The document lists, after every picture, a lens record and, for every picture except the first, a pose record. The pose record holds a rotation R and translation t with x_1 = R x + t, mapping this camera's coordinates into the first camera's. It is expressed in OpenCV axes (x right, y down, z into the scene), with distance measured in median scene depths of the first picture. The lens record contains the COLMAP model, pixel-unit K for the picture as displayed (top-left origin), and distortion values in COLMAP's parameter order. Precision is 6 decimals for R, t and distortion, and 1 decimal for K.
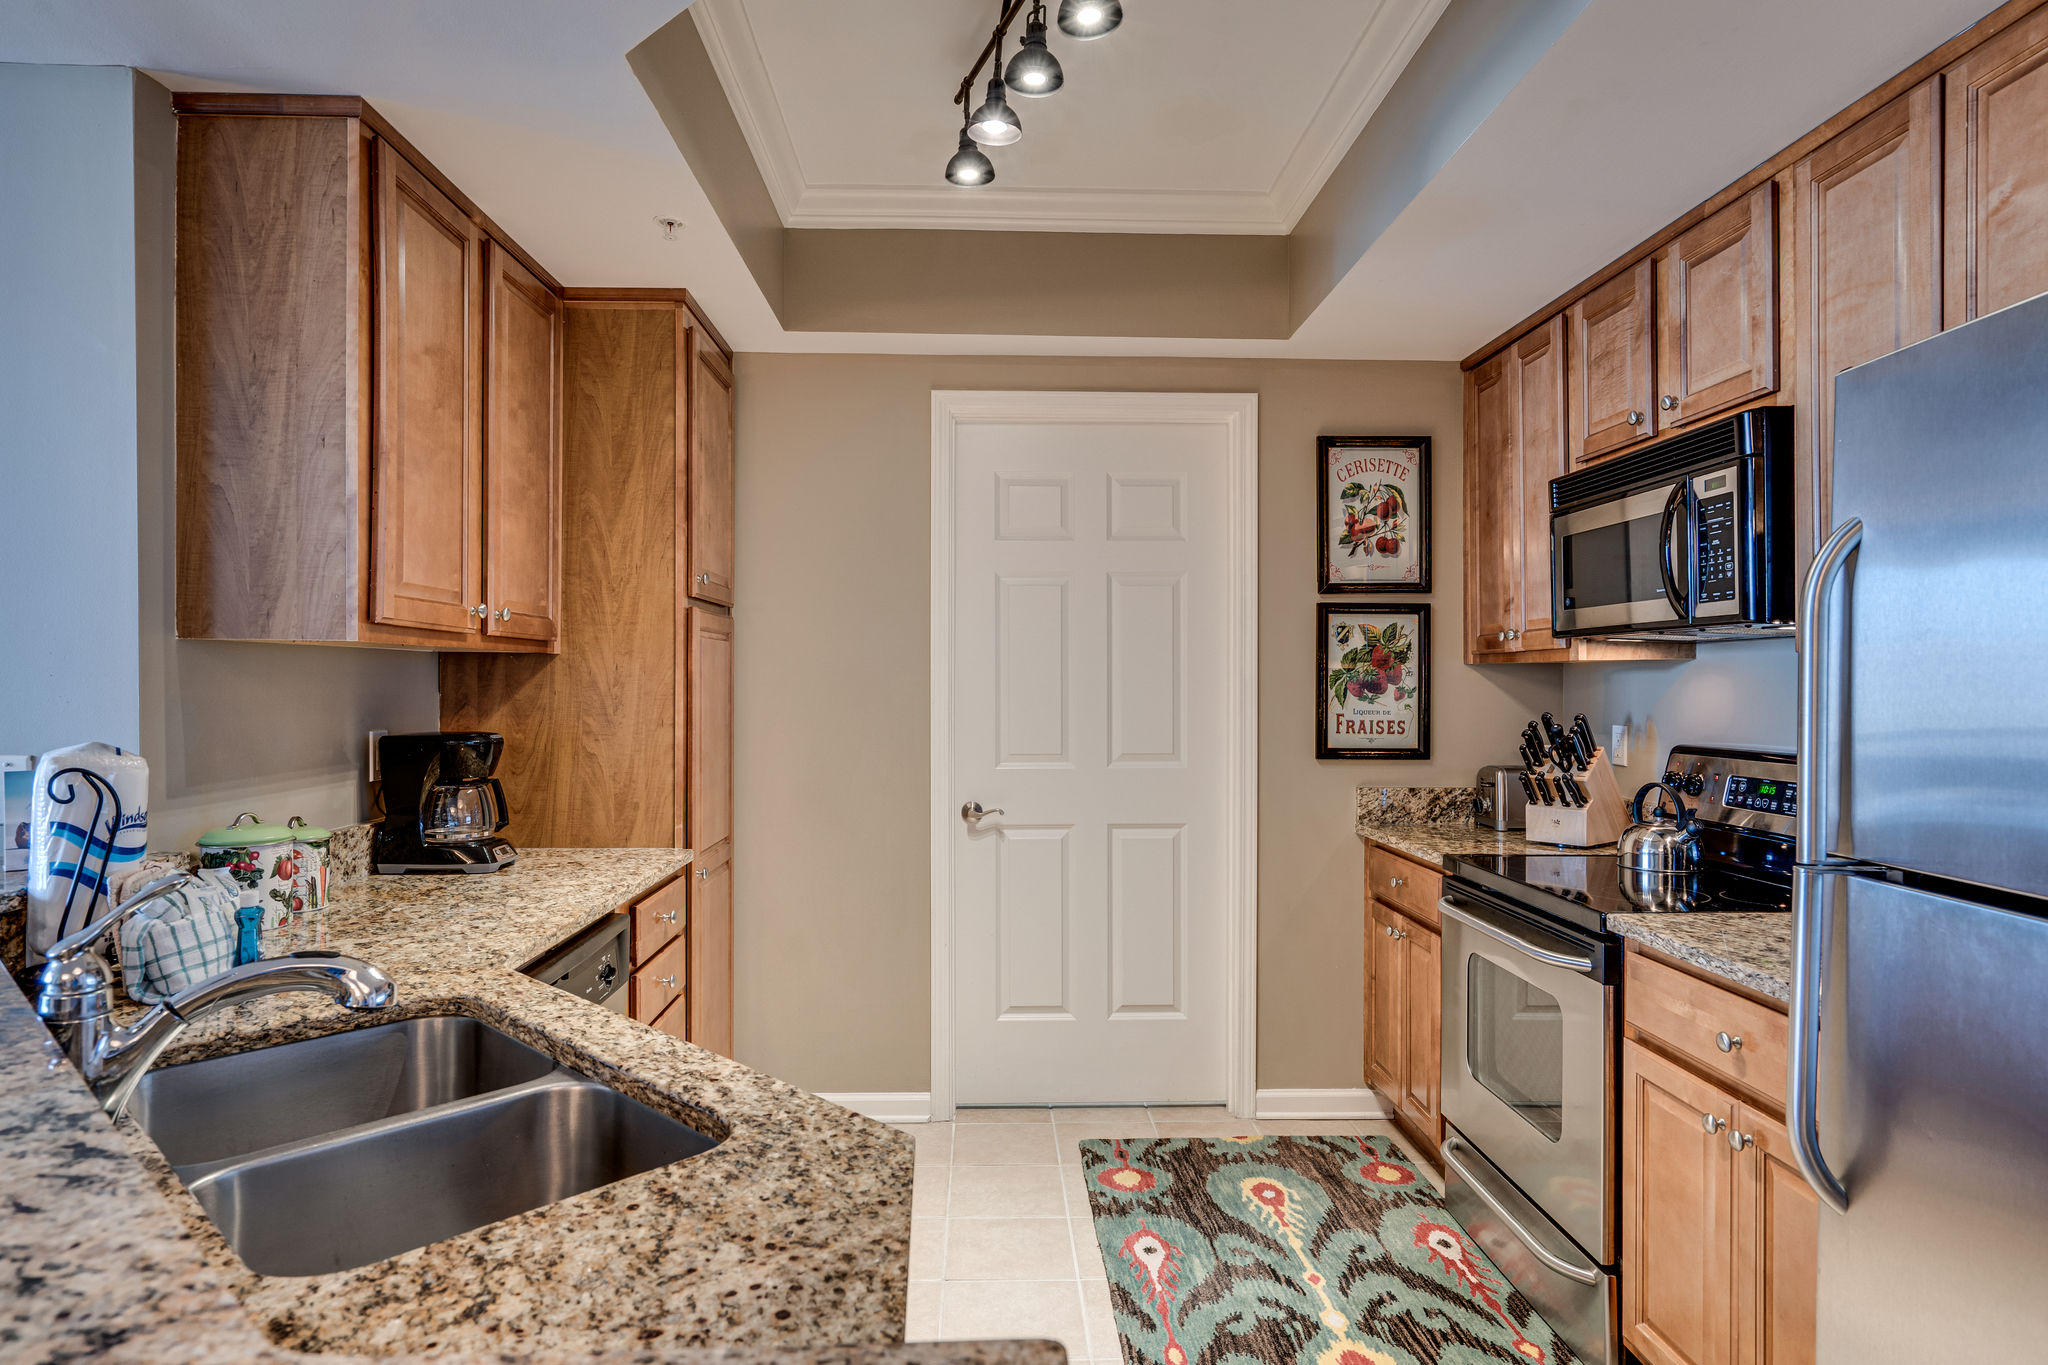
lens RADIAL K [[1135.1, 0, 1025.3], [0, 1135.1, 689.3], [0, 0, 1]] dist [0.008406, -0.000461]
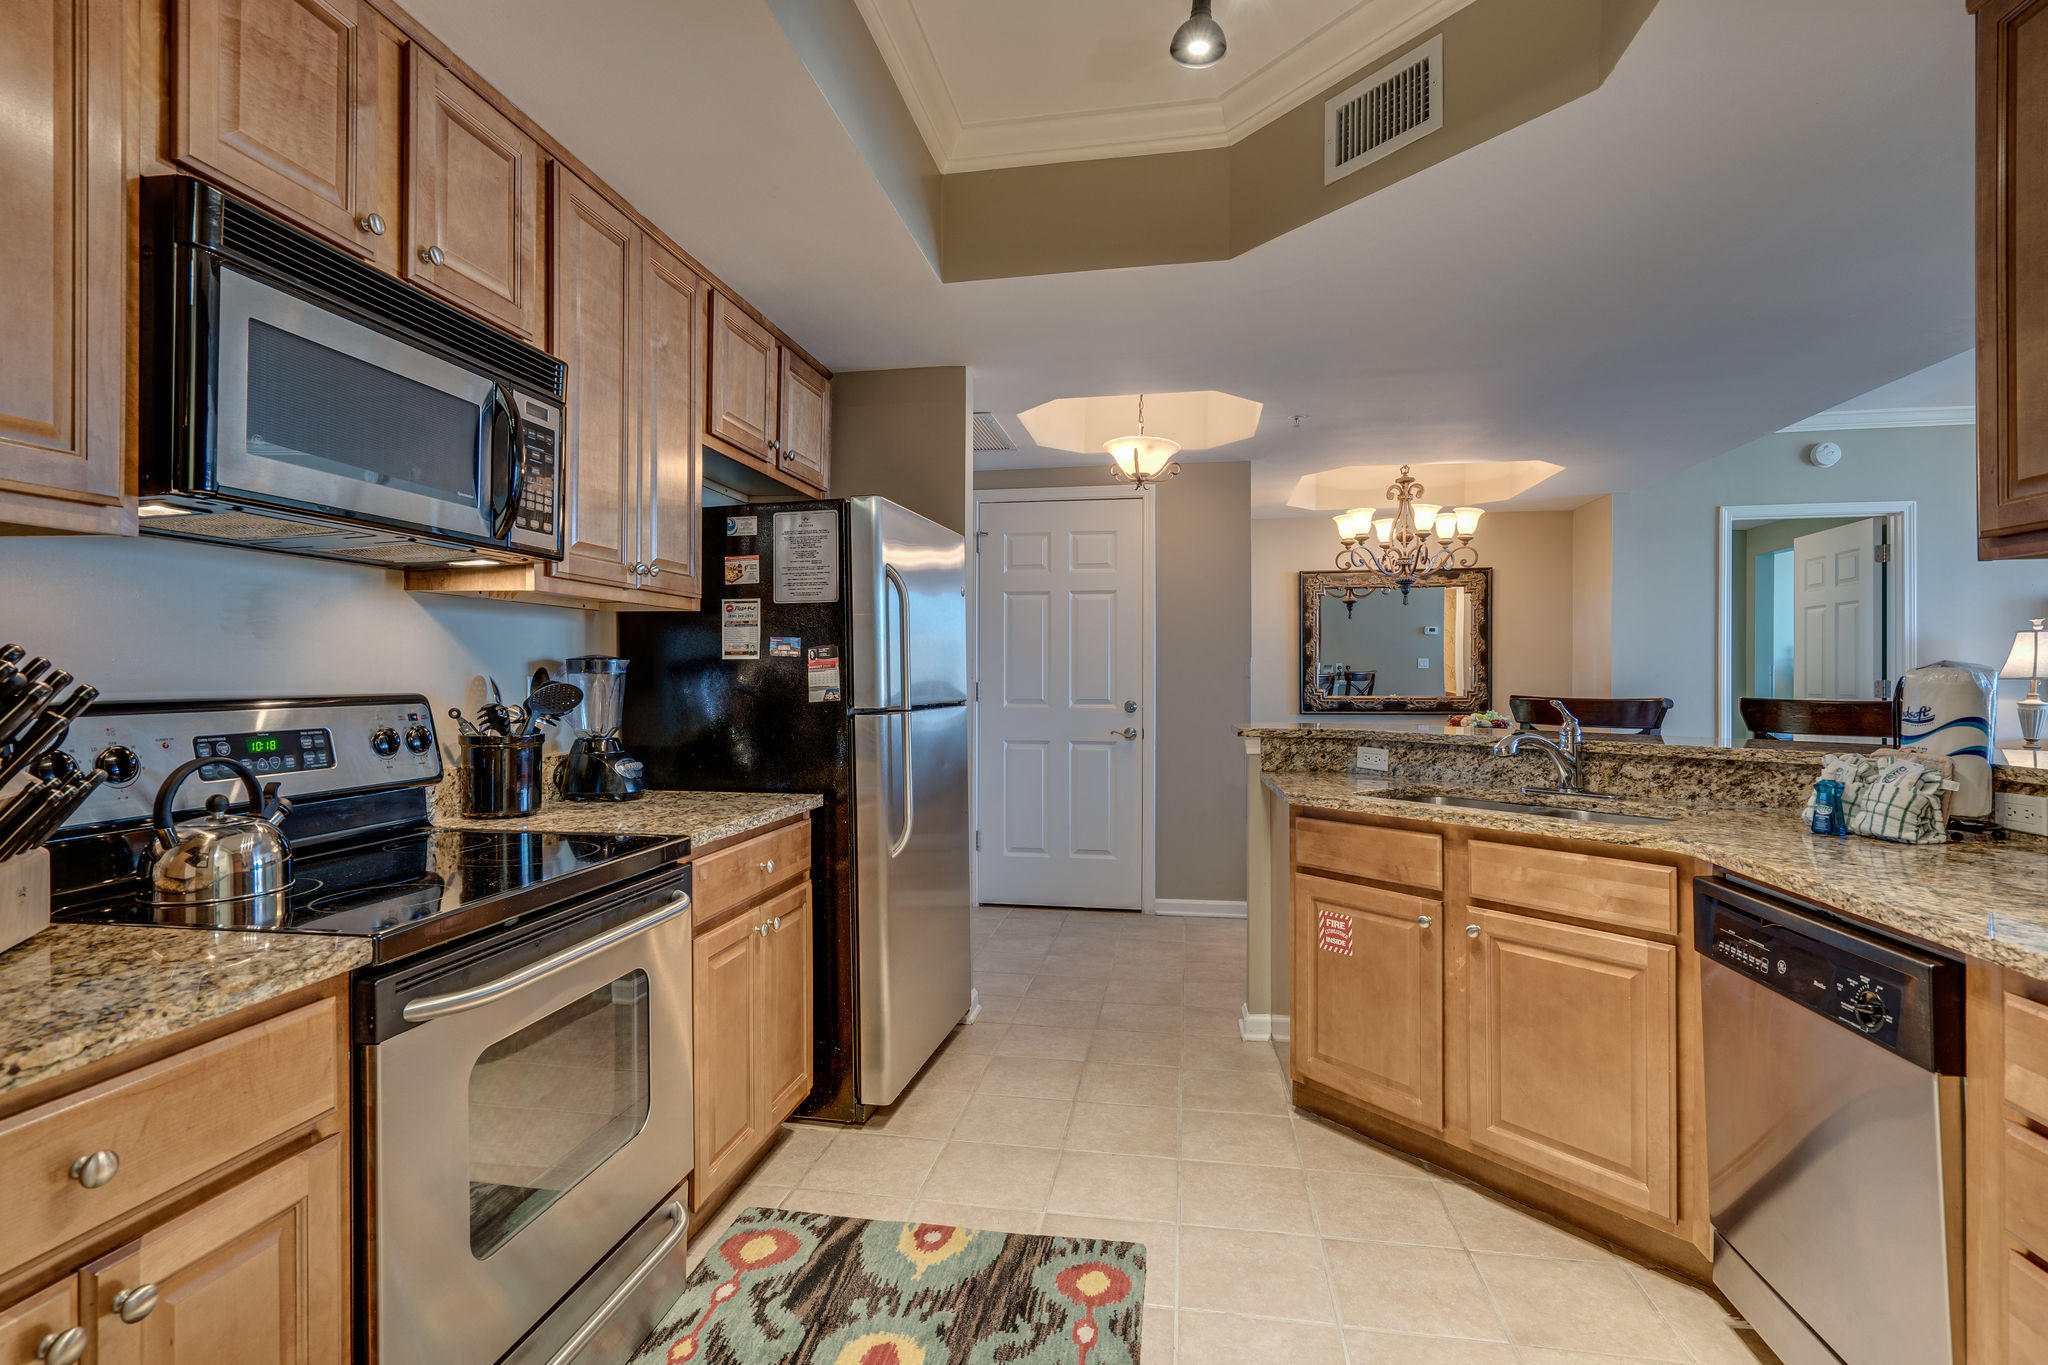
lens RADIAL K [[1044.7, 0, 1031.5], [0, 1044.7, 687.7], [0, 0, 1]] dist [0.004233, 0.000923]
pose [[-0.979162, -0.001515, 0.203073, 0.005828], [0.000583, 0.999947, 0.010274, 0.048927], [-0.203078, 0.010178, -0.979110, 1.836259]]
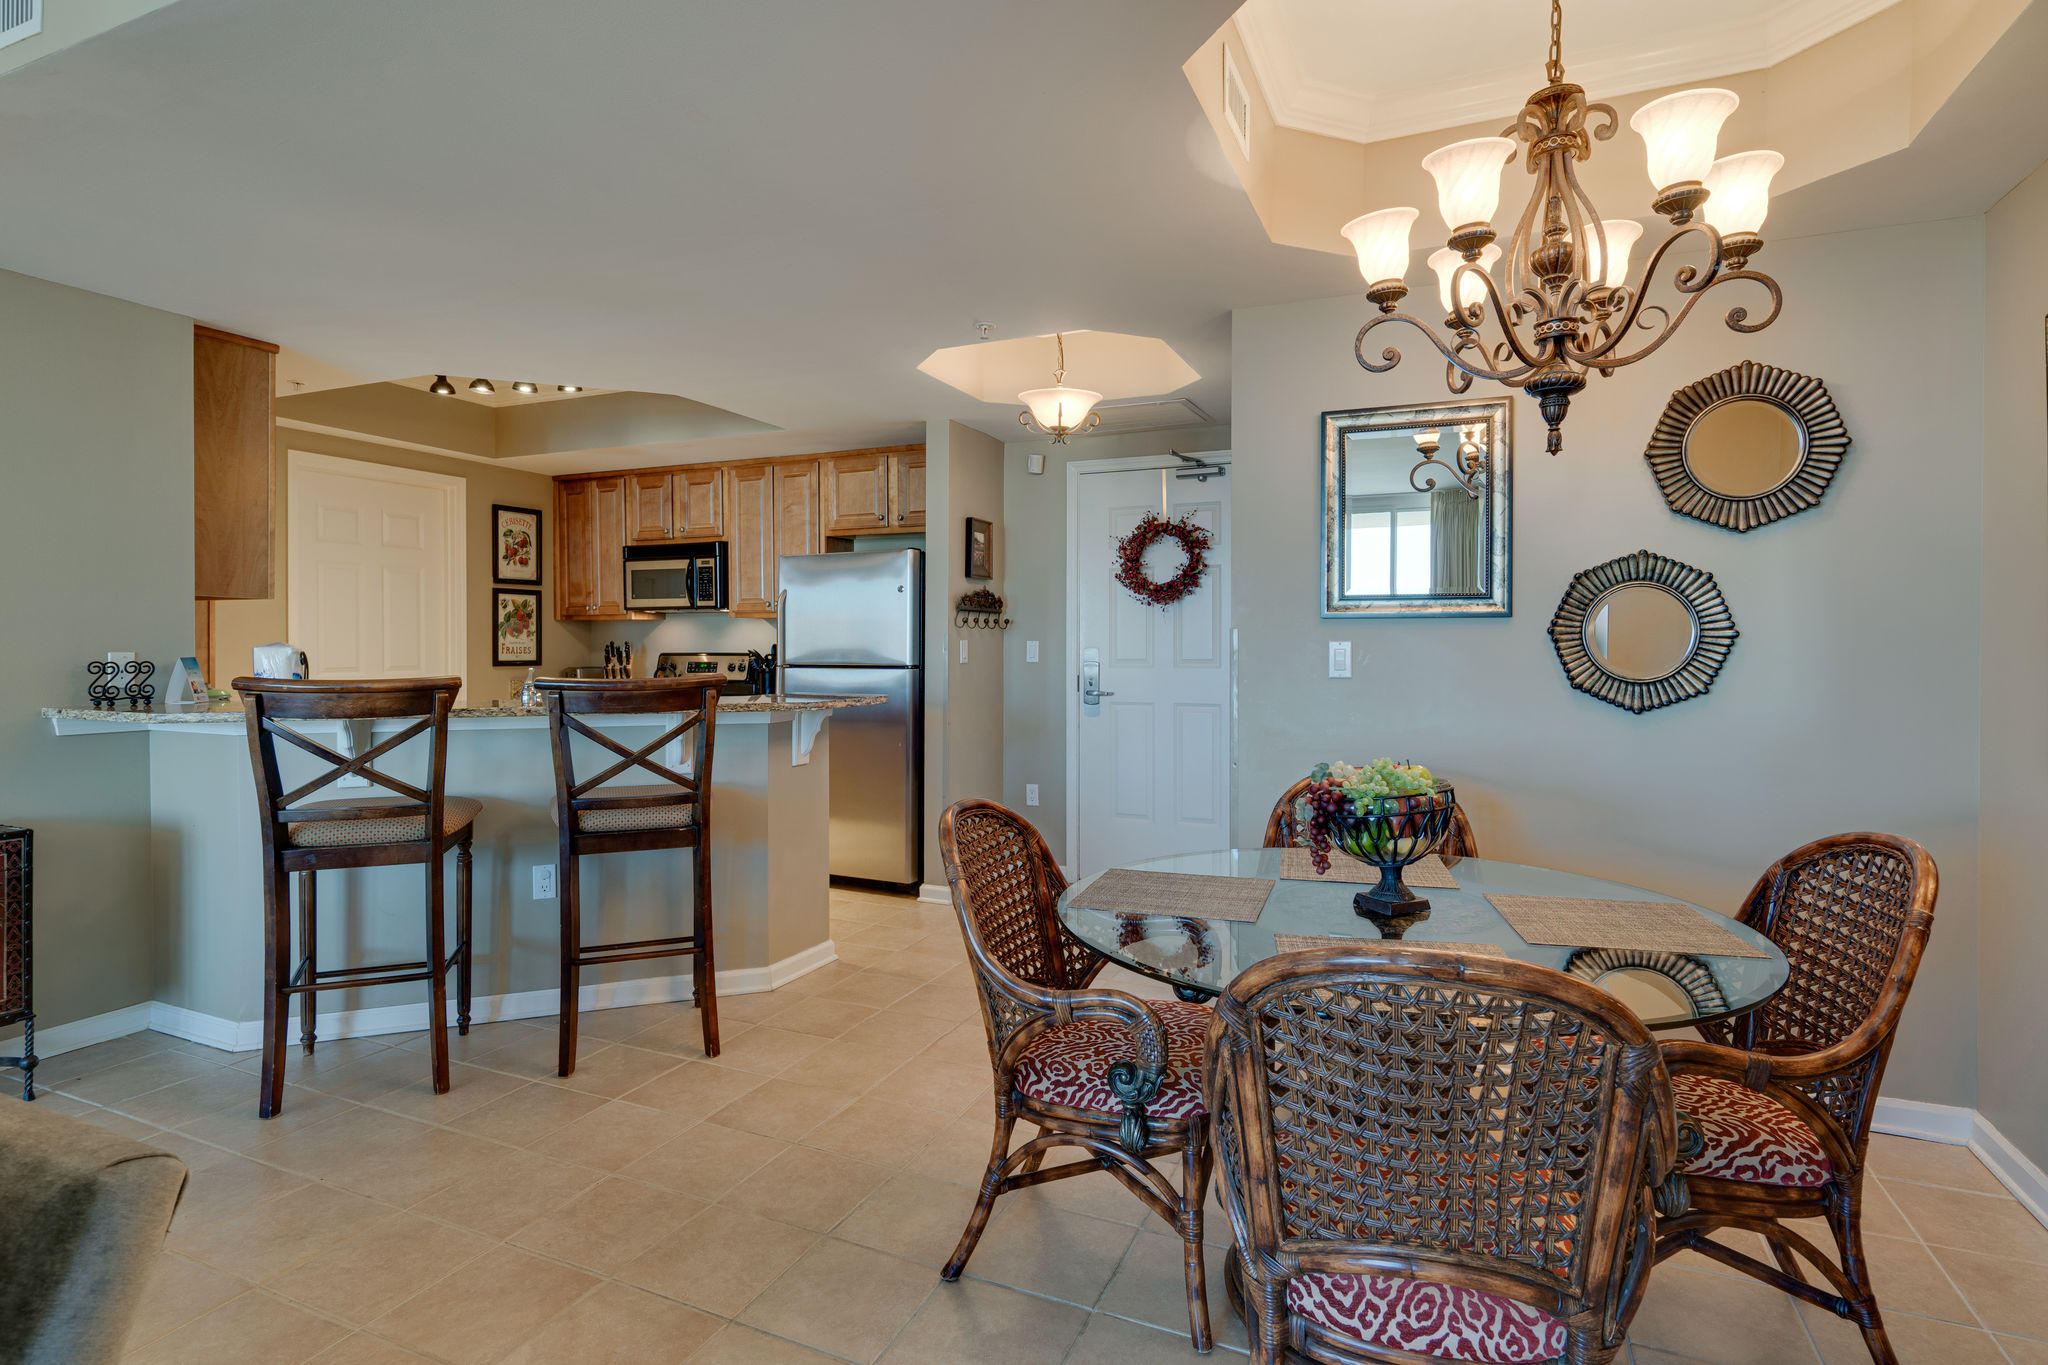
lens RADIAL K [[1081.7, 0, 1038.0], [0, 1081.7, 649.8], [0, 0, 1]] dist [0.001951, 0.001744]
pose [[0.423921, -0.007424, 0.905669, -1.643737], [0.007739, 0.999960, 0.004575, 0.048433], [-0.905666, 0.005069, 0.423961, -1.035904]]
